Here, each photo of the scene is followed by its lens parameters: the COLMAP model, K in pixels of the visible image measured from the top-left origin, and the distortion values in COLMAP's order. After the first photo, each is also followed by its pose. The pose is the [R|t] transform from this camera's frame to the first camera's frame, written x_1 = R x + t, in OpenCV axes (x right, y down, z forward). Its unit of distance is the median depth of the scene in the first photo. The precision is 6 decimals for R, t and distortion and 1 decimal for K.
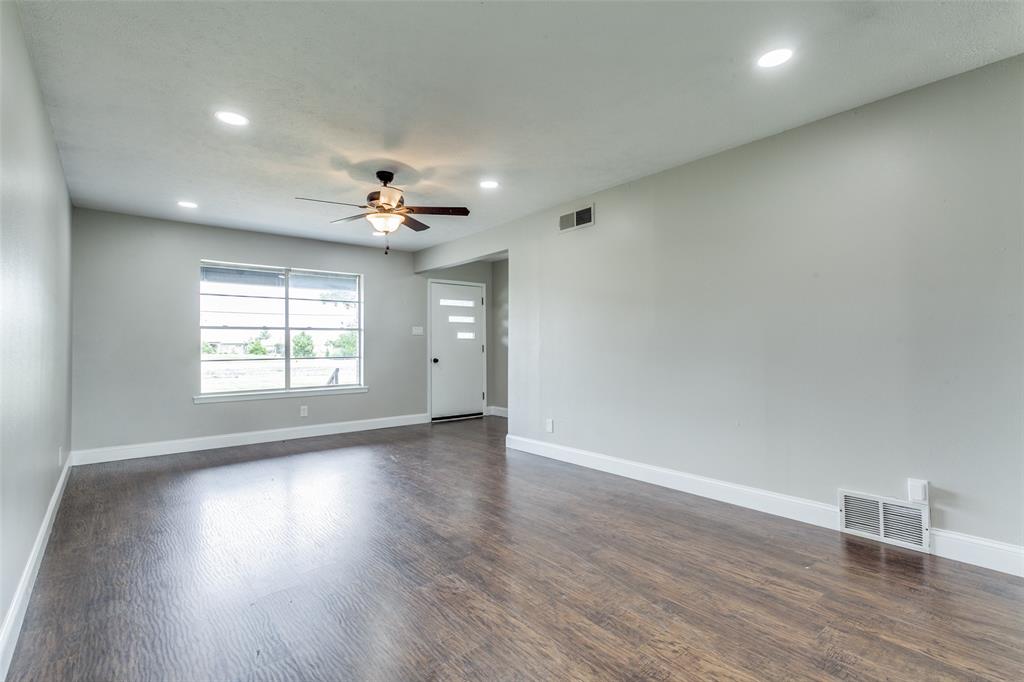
lens RADIAL K [[478.9, 0, 515.0], [0, 478.9, 341.5], [0, 0, 1]] dist [0.000517, 0.000331]
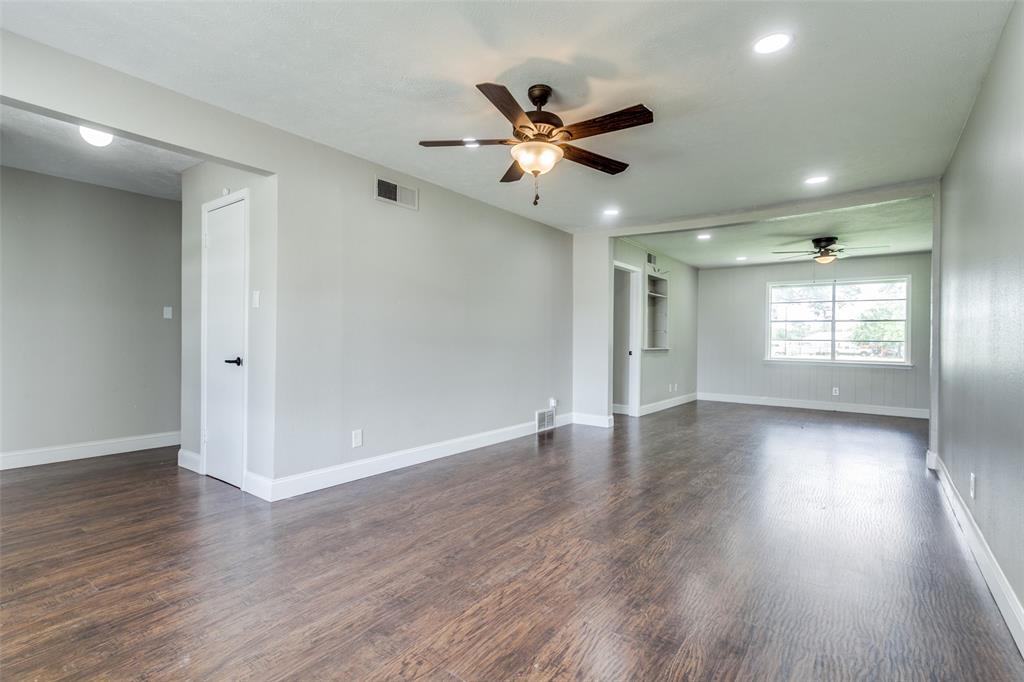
lens RADIAL K [[478.9, 0, 512.5], [0, 478.9, 340.6], [0, 0, 1]] dist [0.000517, 0.000331]
pose [[-0.225493, 0.001612, 0.974243, -1.270576], [-0.017767, 0.999826, -0.005767, 0.028123], [-0.974083, -0.018610, -0.225425, 1.598716]]
